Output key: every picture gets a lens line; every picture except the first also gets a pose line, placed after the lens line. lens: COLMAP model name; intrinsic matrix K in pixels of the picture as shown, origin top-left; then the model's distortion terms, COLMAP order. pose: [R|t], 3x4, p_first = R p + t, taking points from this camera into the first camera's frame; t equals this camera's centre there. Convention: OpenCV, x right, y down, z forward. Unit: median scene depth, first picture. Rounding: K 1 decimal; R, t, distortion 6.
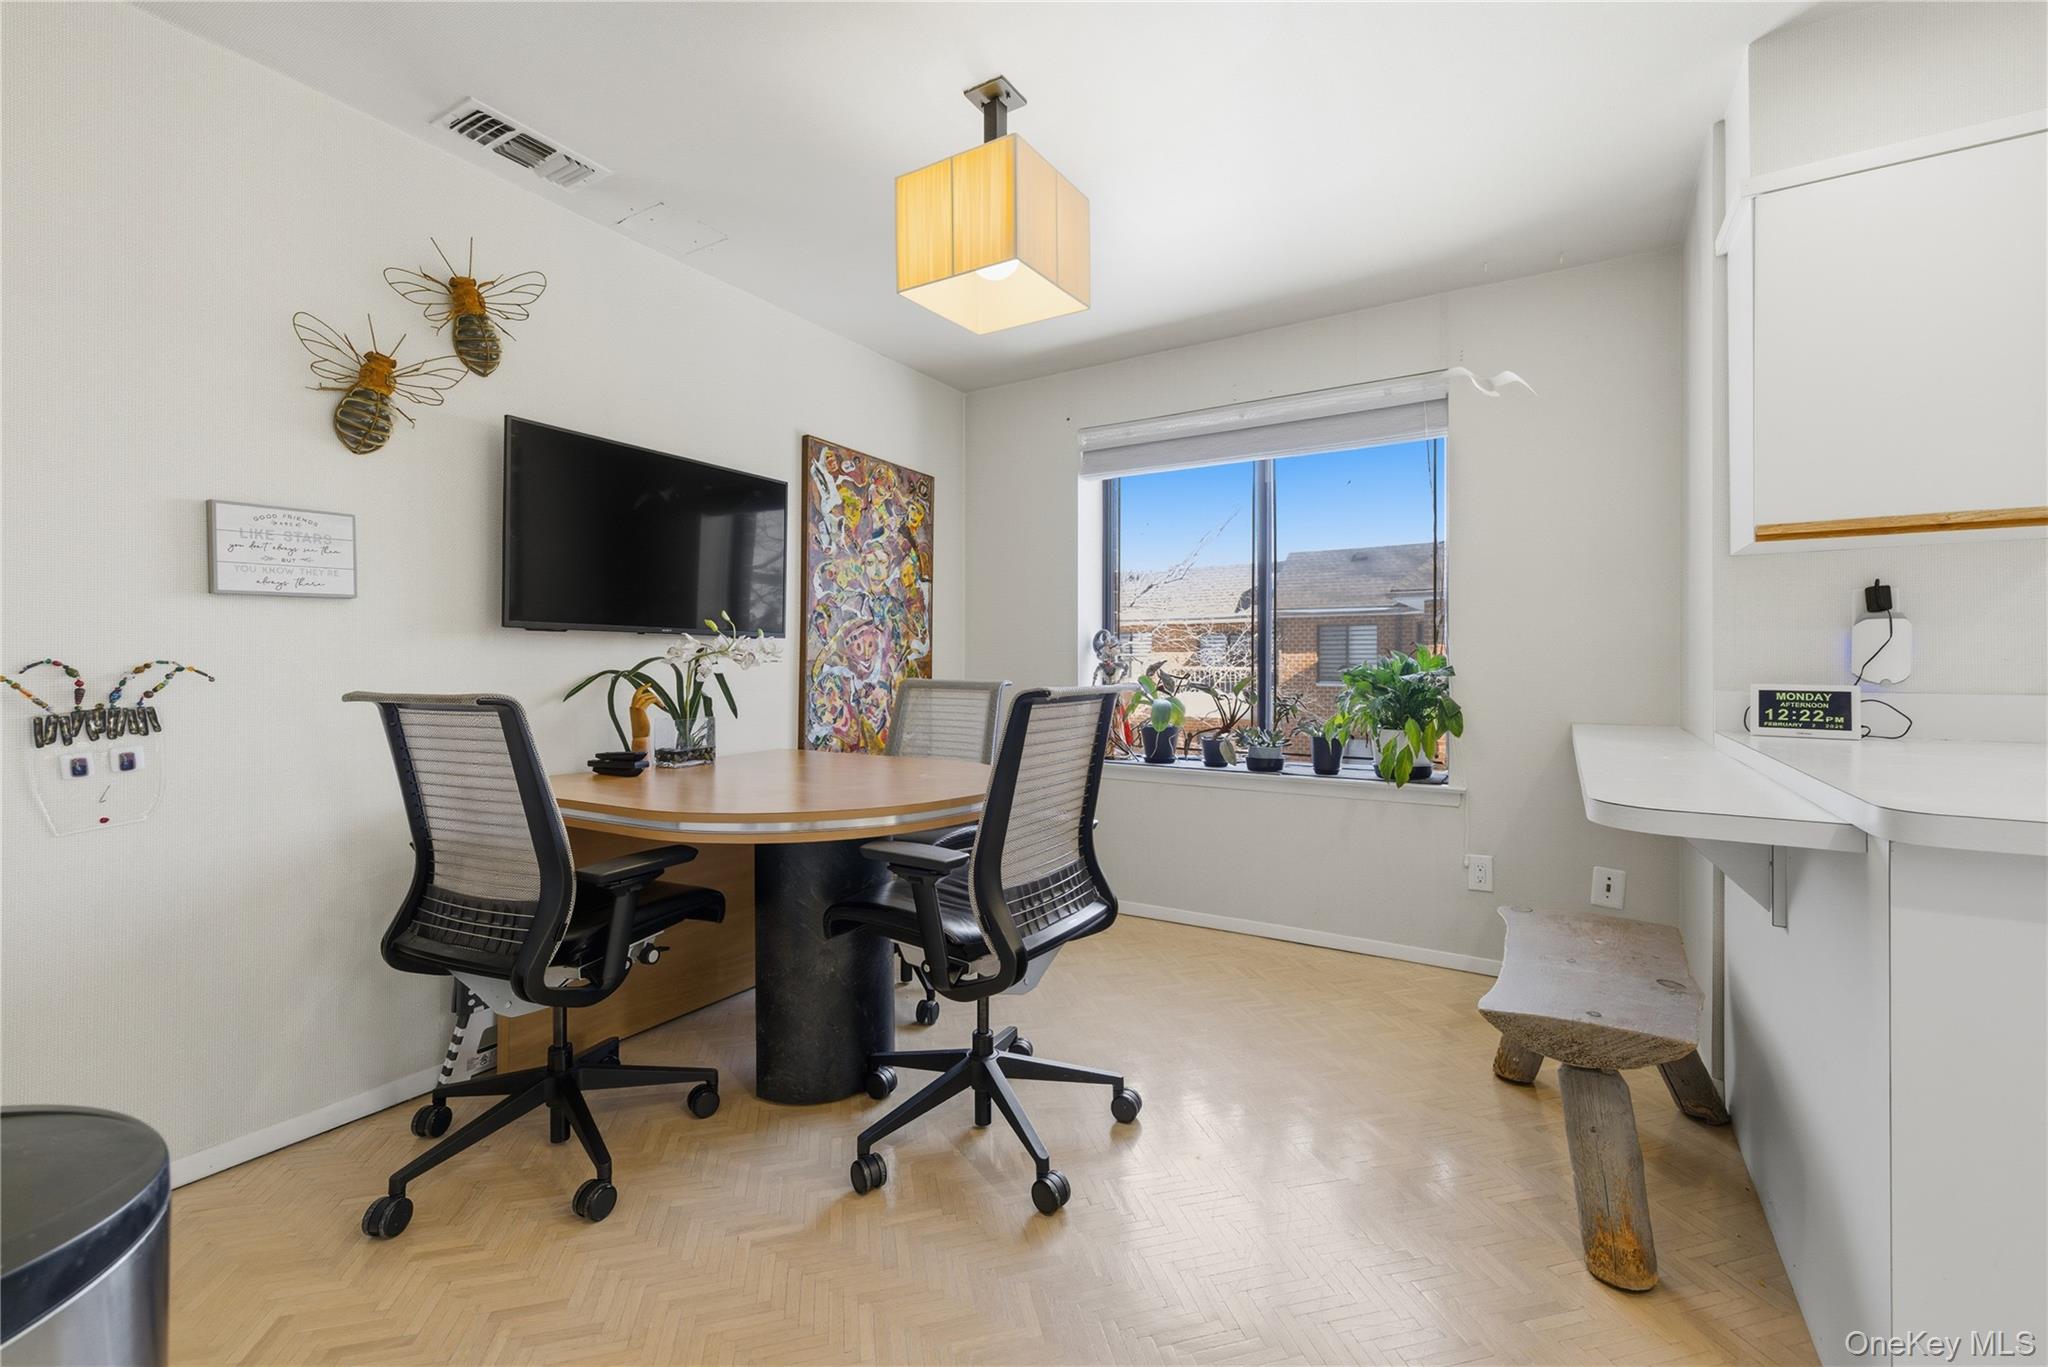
lens RADIAL K [[856.6, 0, 1030.4], [0, 856.6, 670.5], [0, 0, 1]] dist [0.003631, 0.000785]
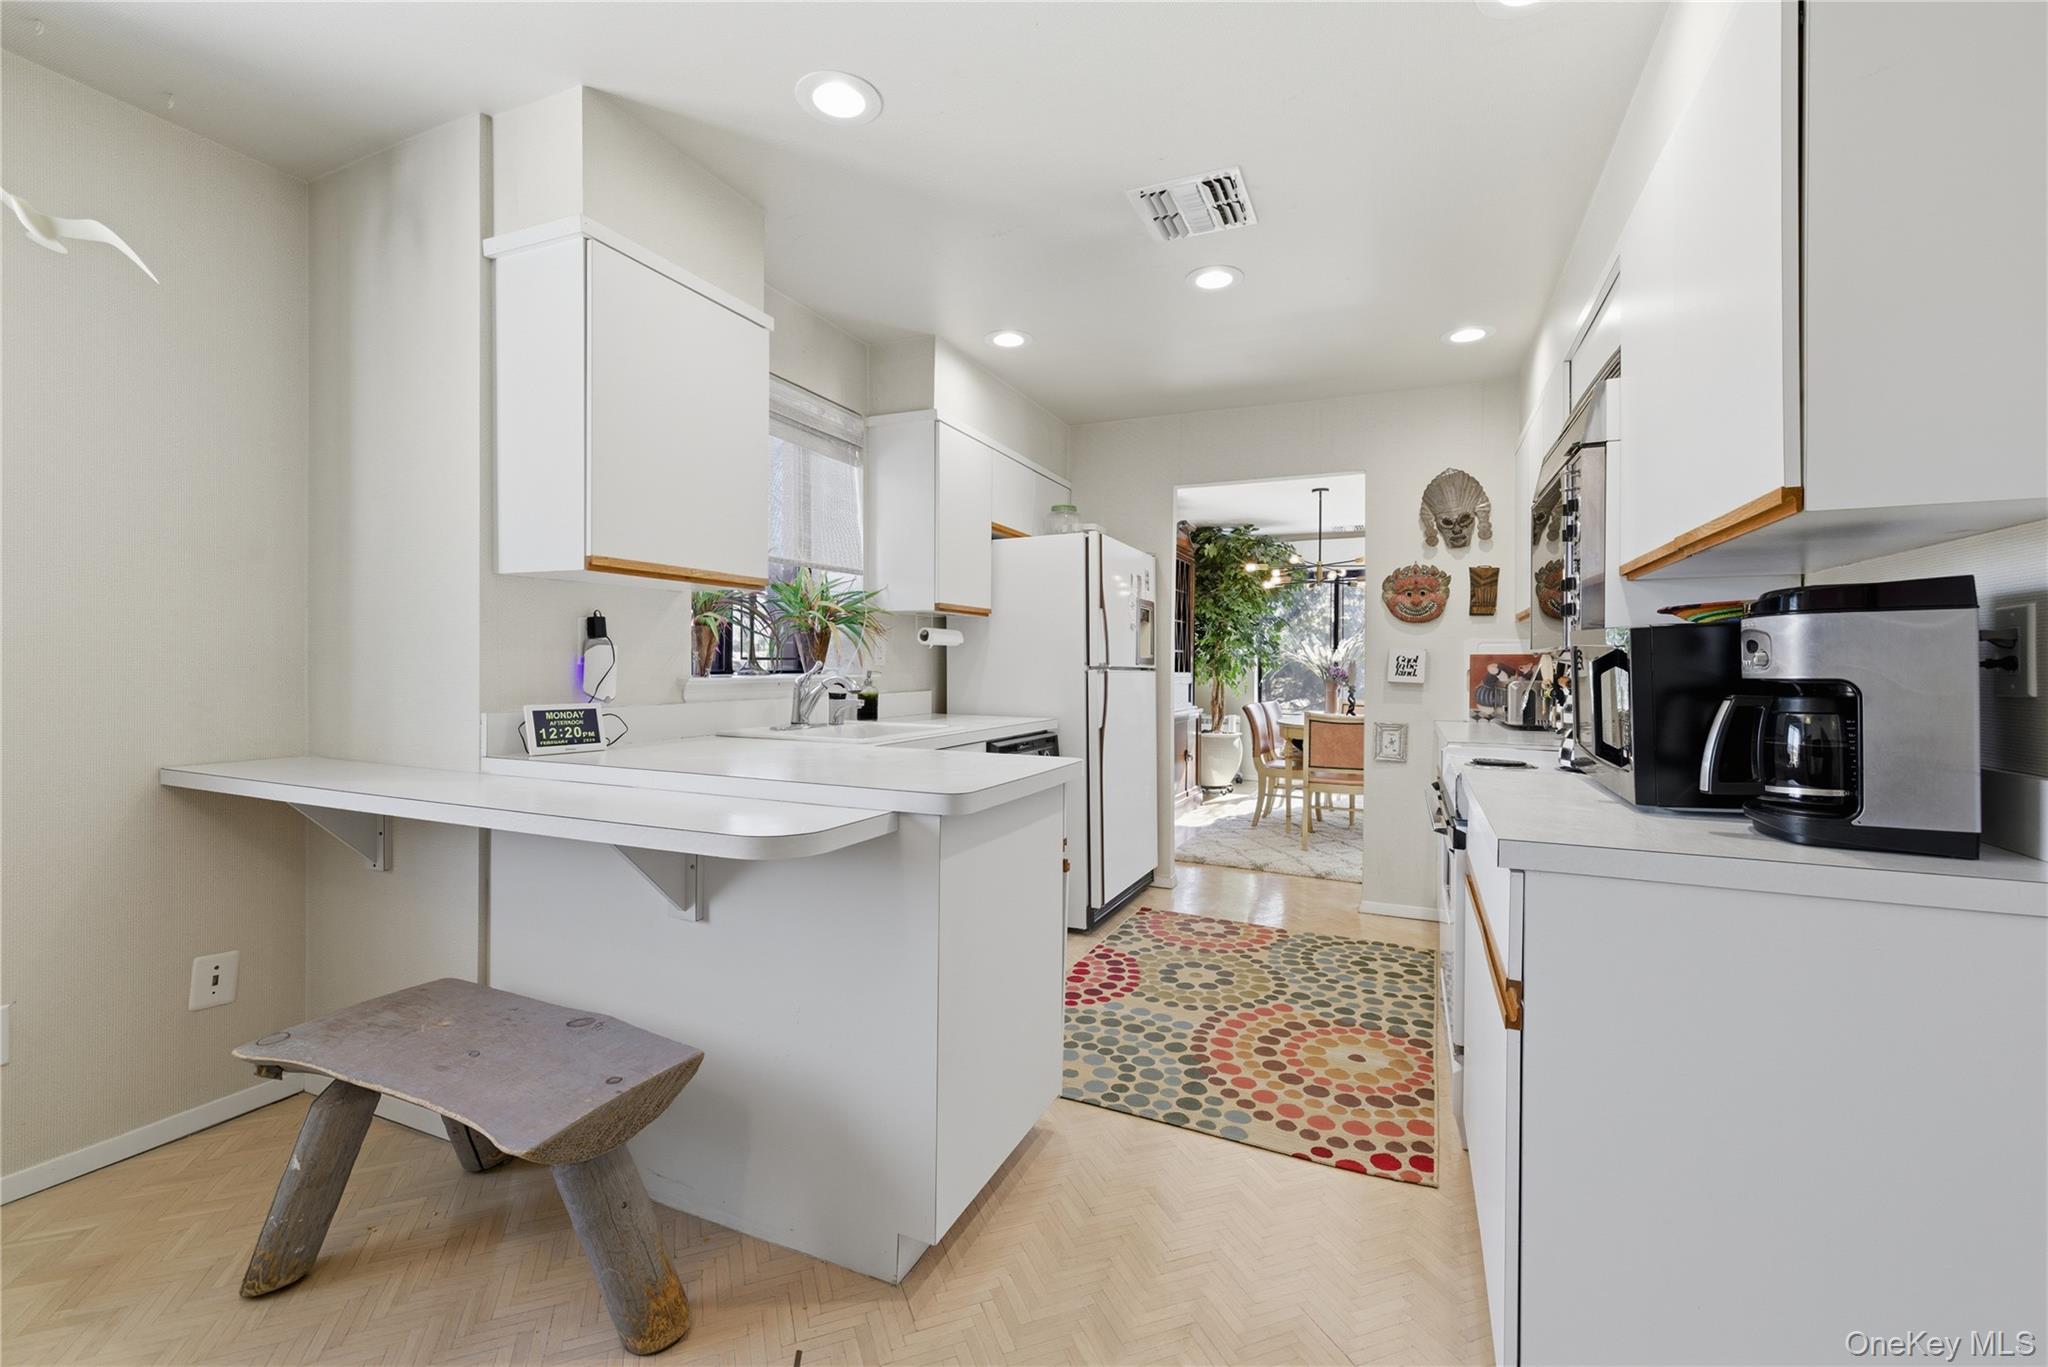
lens RADIAL K [[856.6, 0, 1030.8], [0, 856.6, 675.8], [0, 0, 1]] dist [0.003631, 0.000785]
pose [[-0.143404, -0.012302, 0.989588, -0.246780], [0.001891, 0.999918, 0.012704, -0.031133], [-0.989662, 0.003694, -0.143369, 0.573645]]
